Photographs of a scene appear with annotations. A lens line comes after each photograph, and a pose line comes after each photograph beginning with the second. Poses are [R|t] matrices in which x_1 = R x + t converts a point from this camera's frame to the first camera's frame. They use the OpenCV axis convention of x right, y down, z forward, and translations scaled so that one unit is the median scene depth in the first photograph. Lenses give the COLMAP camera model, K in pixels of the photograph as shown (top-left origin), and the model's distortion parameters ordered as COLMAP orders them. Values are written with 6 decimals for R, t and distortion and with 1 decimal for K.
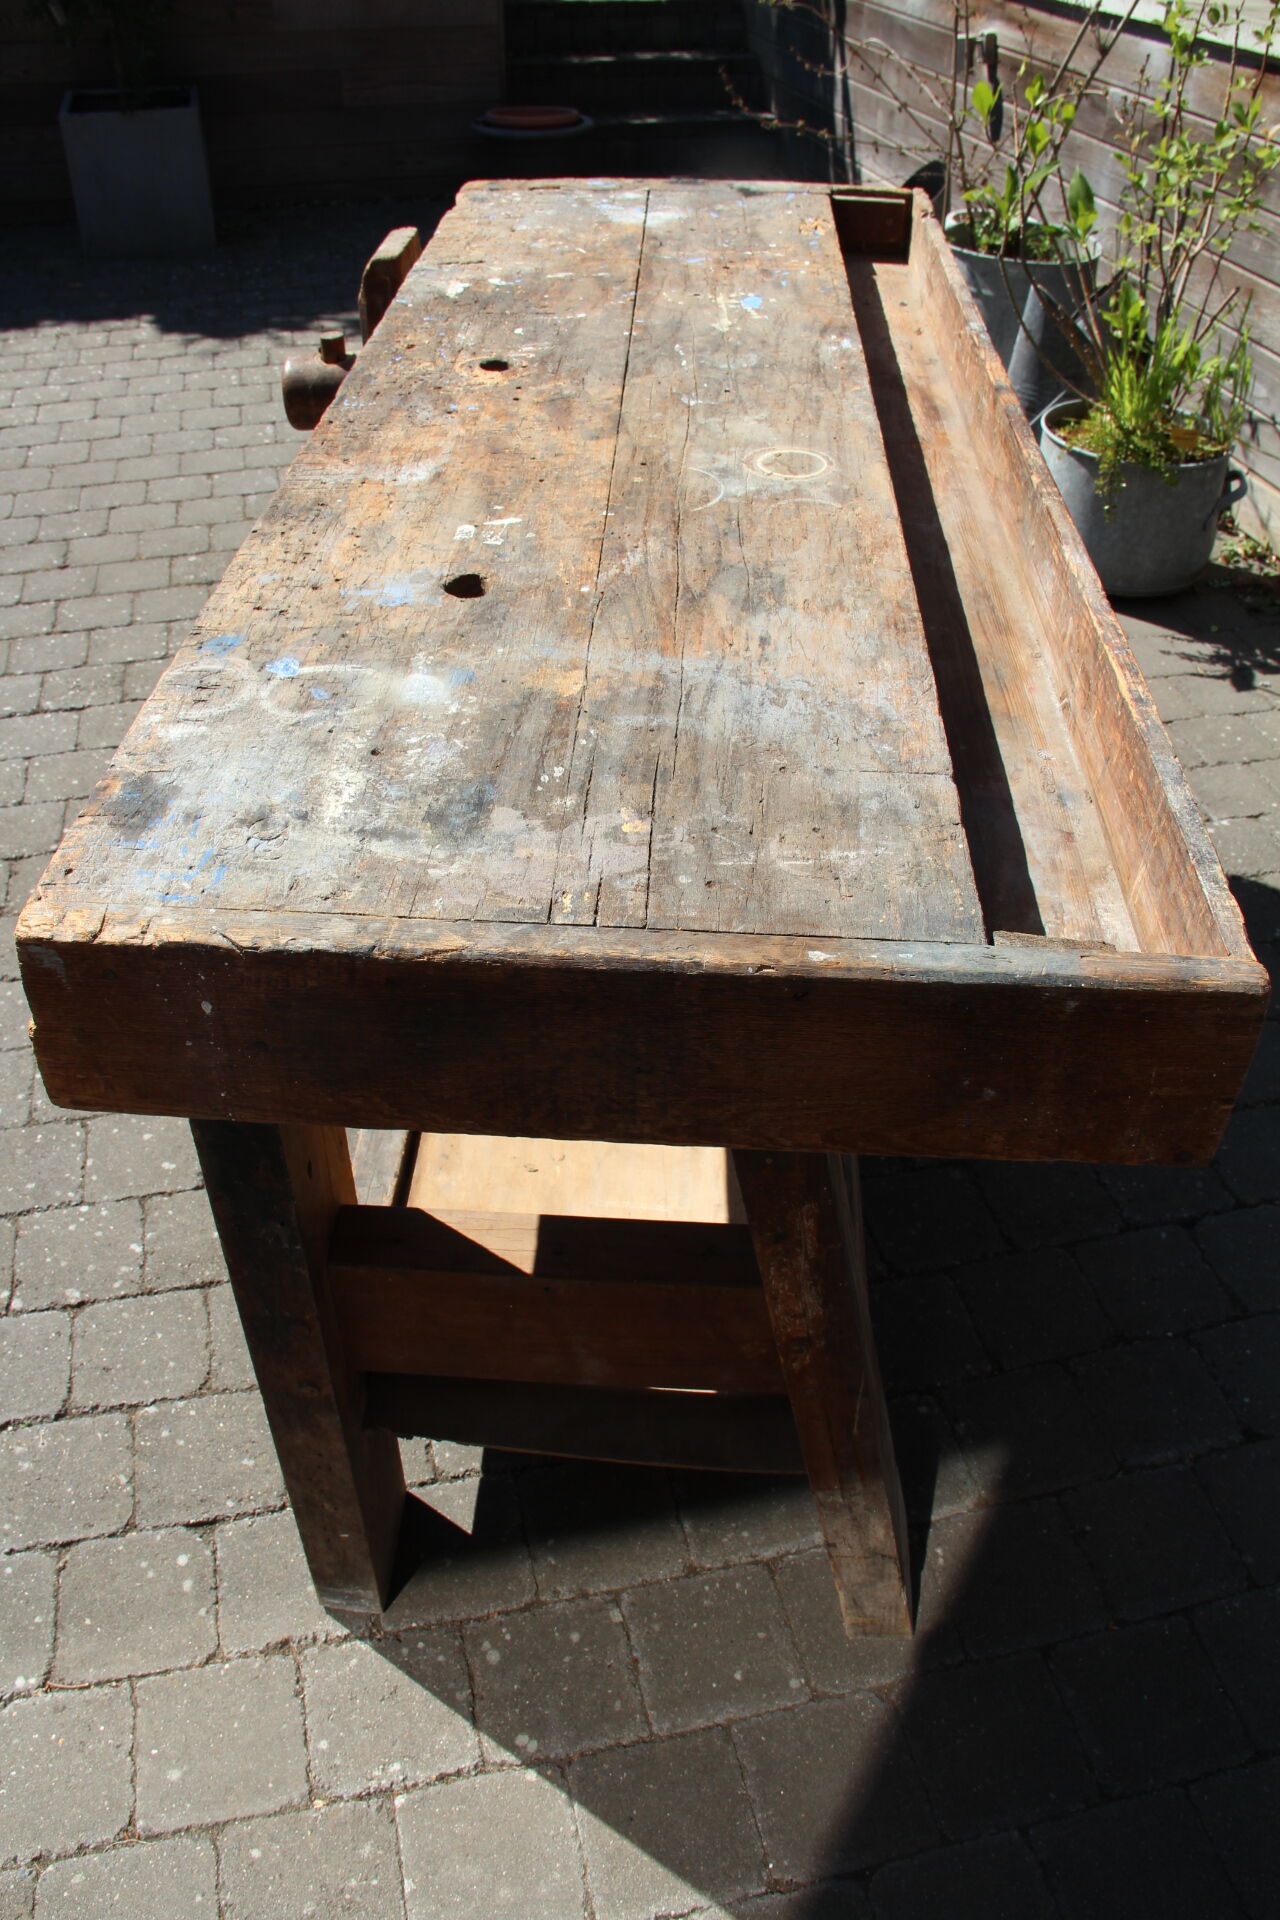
lens RADIAL K [[1564.6, 0, 641.1], [0, 1564.6, 971.0], [0, 0, 1]] dist [-0.178749, 0.133113]
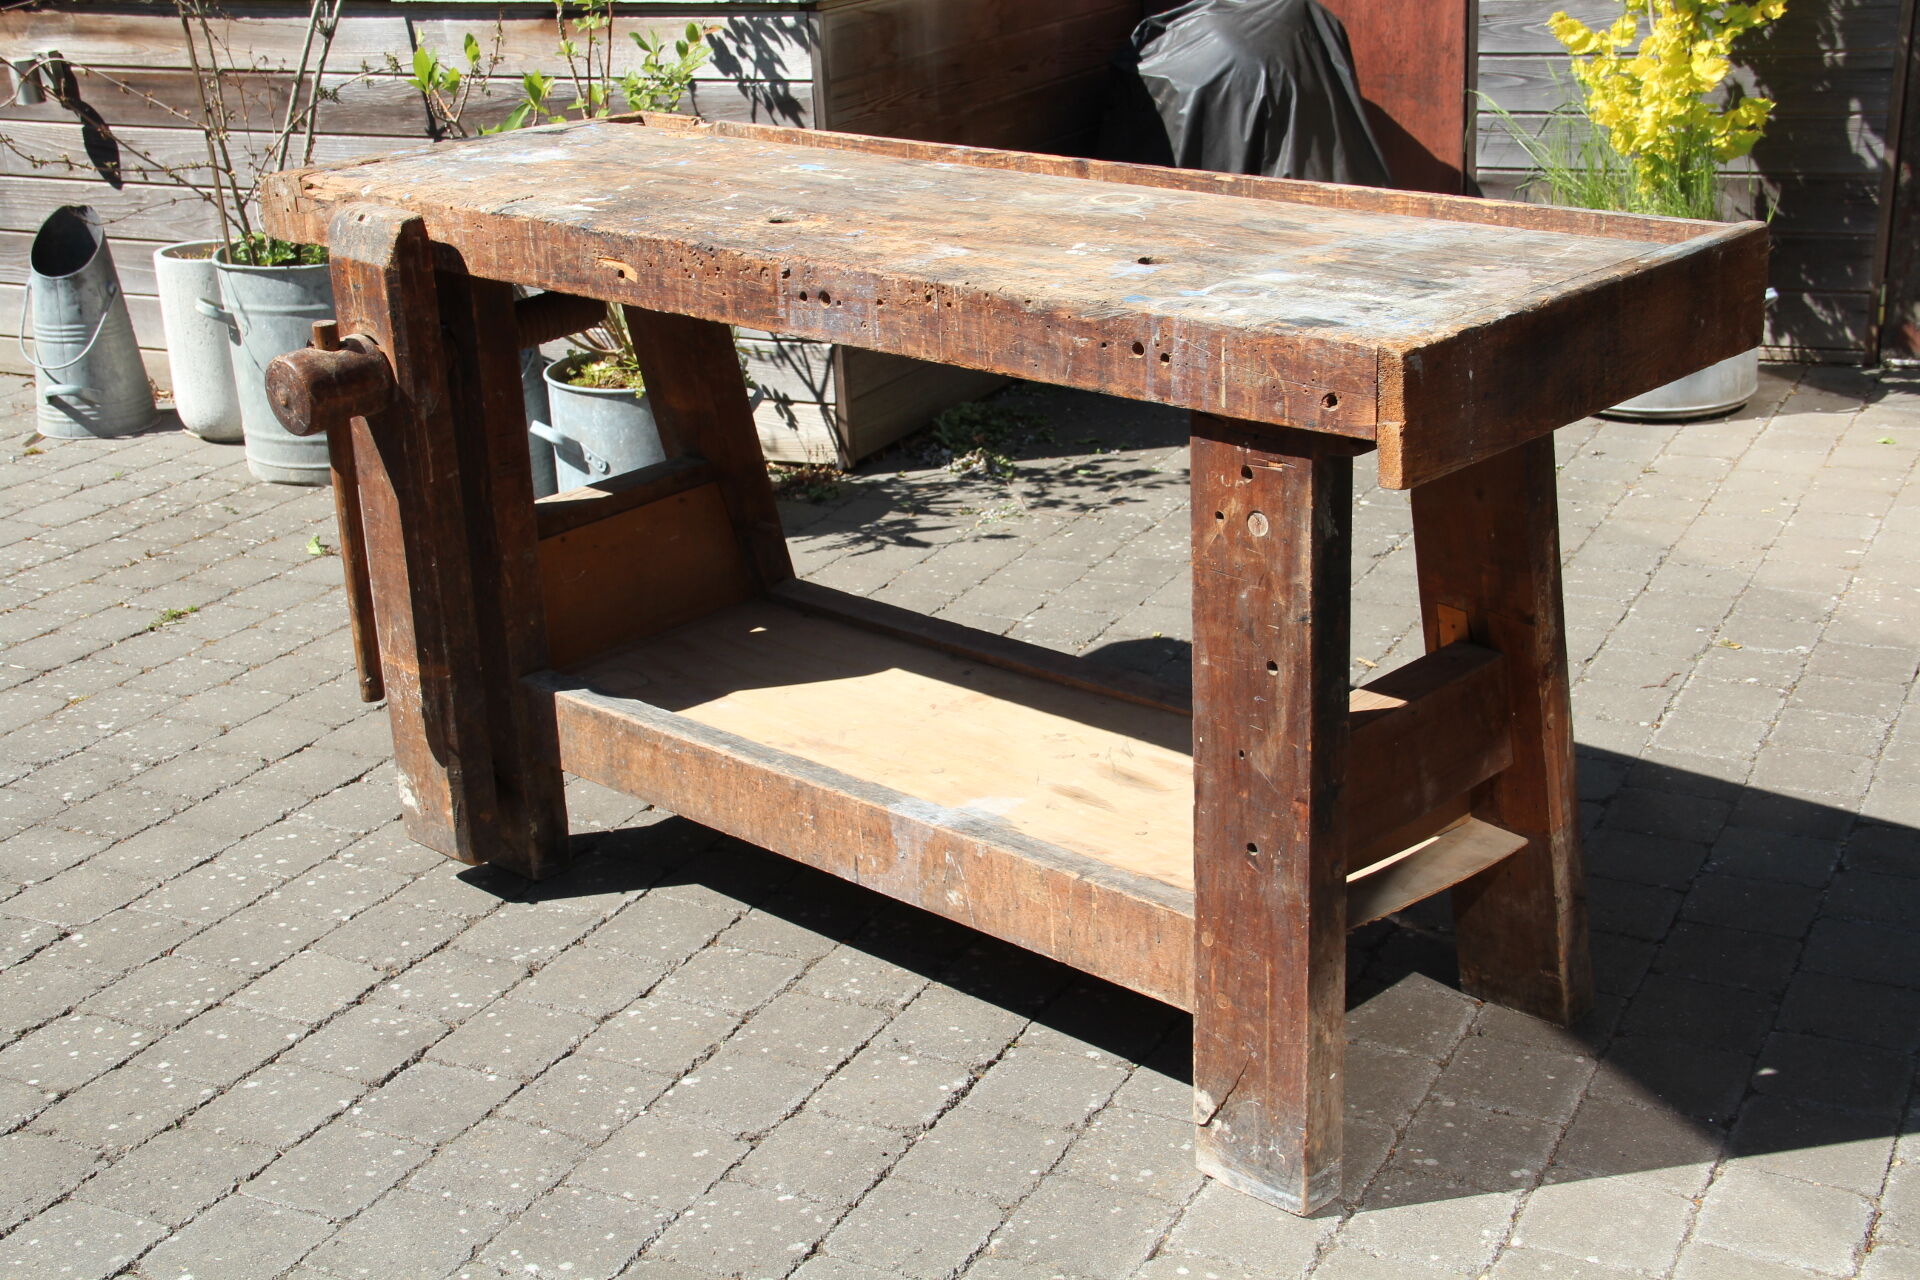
lens RADIAL K [[2467.0, 0, 960.0], [0, 2467.0, 640.0], [0, 0, 1]] dist [0.023300, 0.359823]
pose [[0.640792, -0.292557, 0.709785, -1.525559], [0.521992, 0.843979, -0.123384, 0.179092], [-0.562948, 0.449565, 0.693528, -0.238354]]
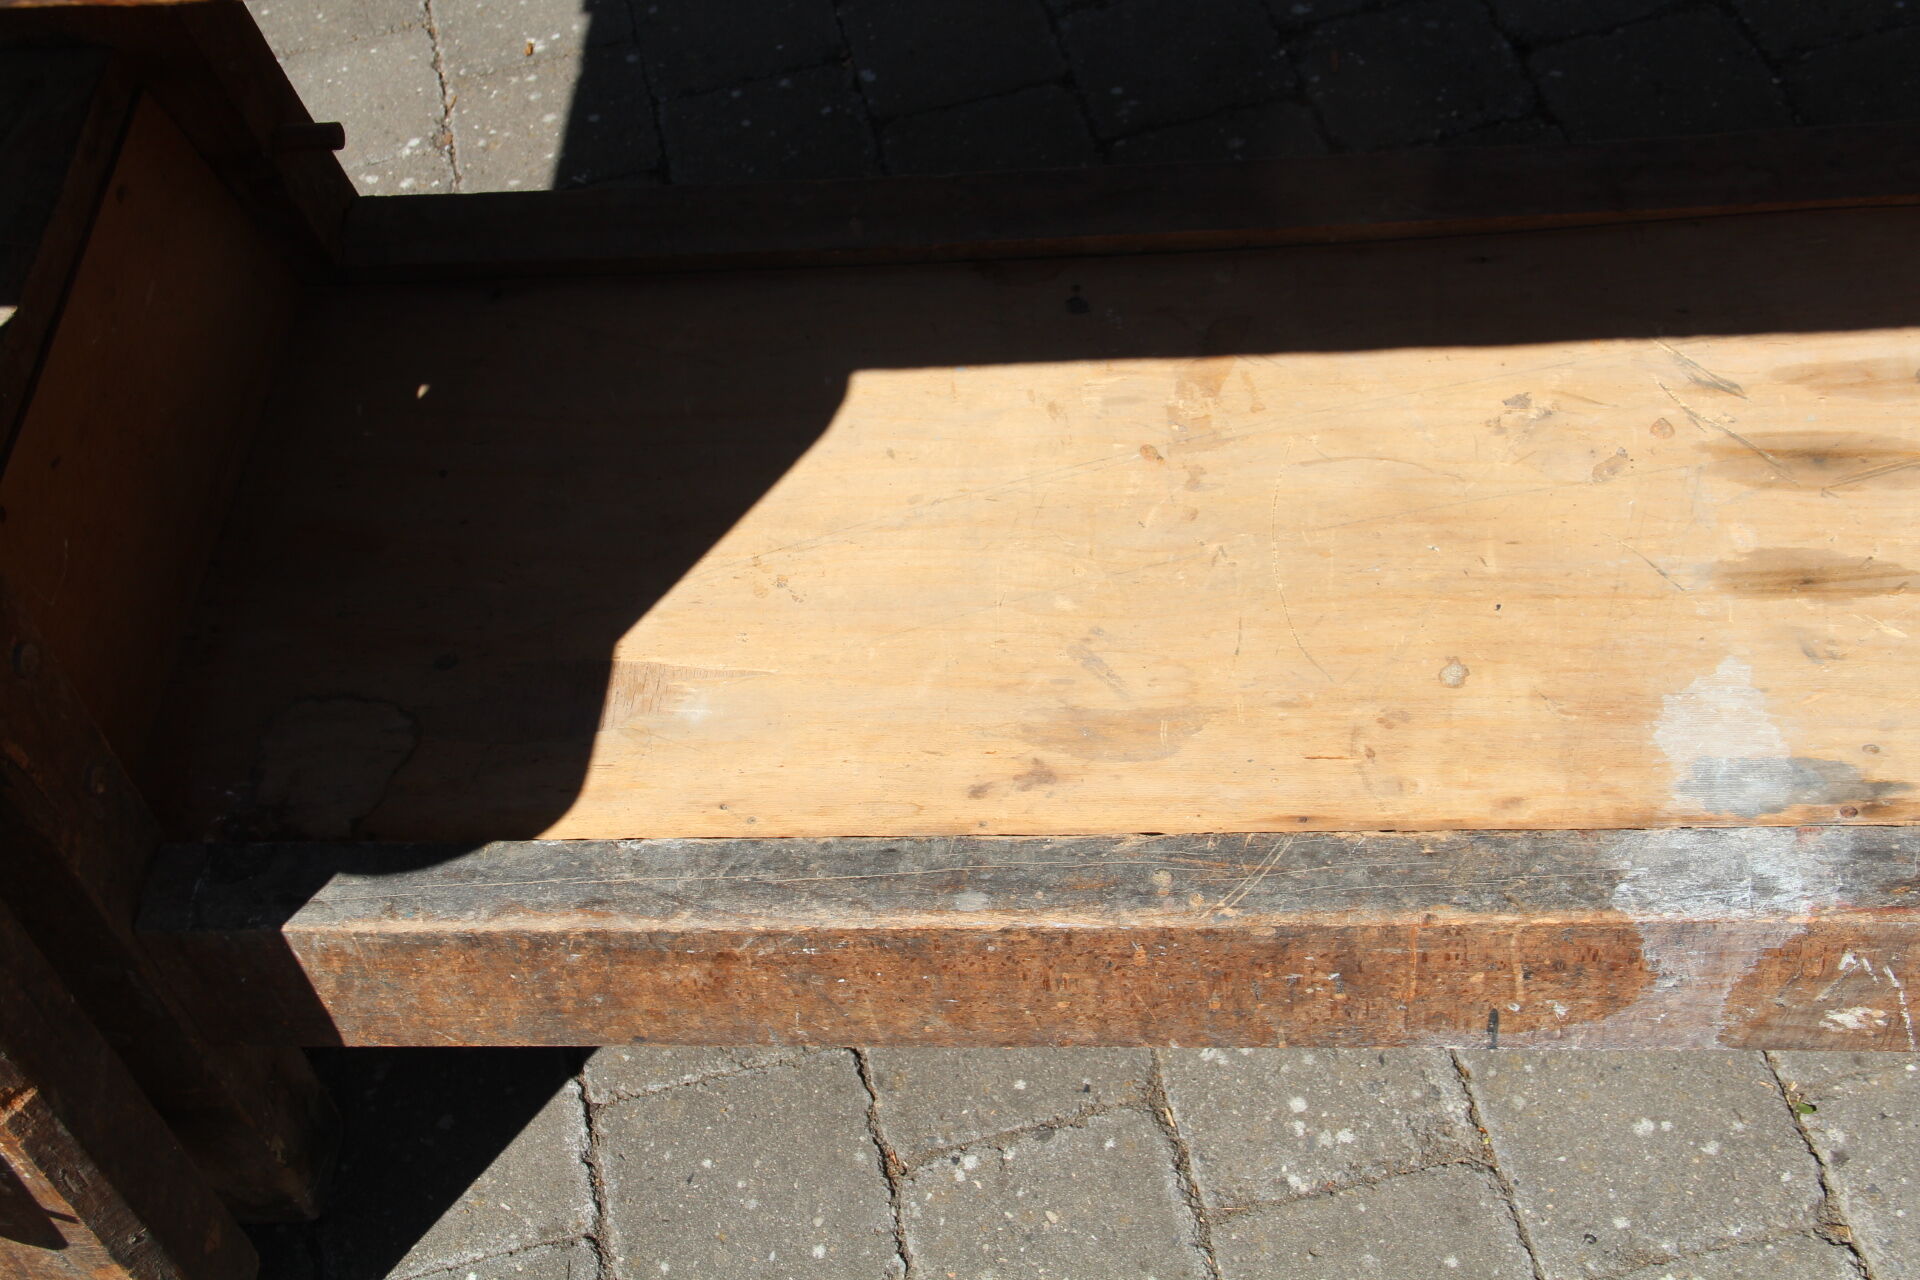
lens RADIAL K [[2640.5, 0, 960.0], [0, 2640.5, 640.0], [0, 0, 1]] dist [0.013786, 0.476686]
pose [[0.013288, -0.785456, 0.618775, -0.631138], [0.724346, 0.434164, 0.535560, -0.600685], [-0.689308, 0.441090, 0.574712, 0.870193]]
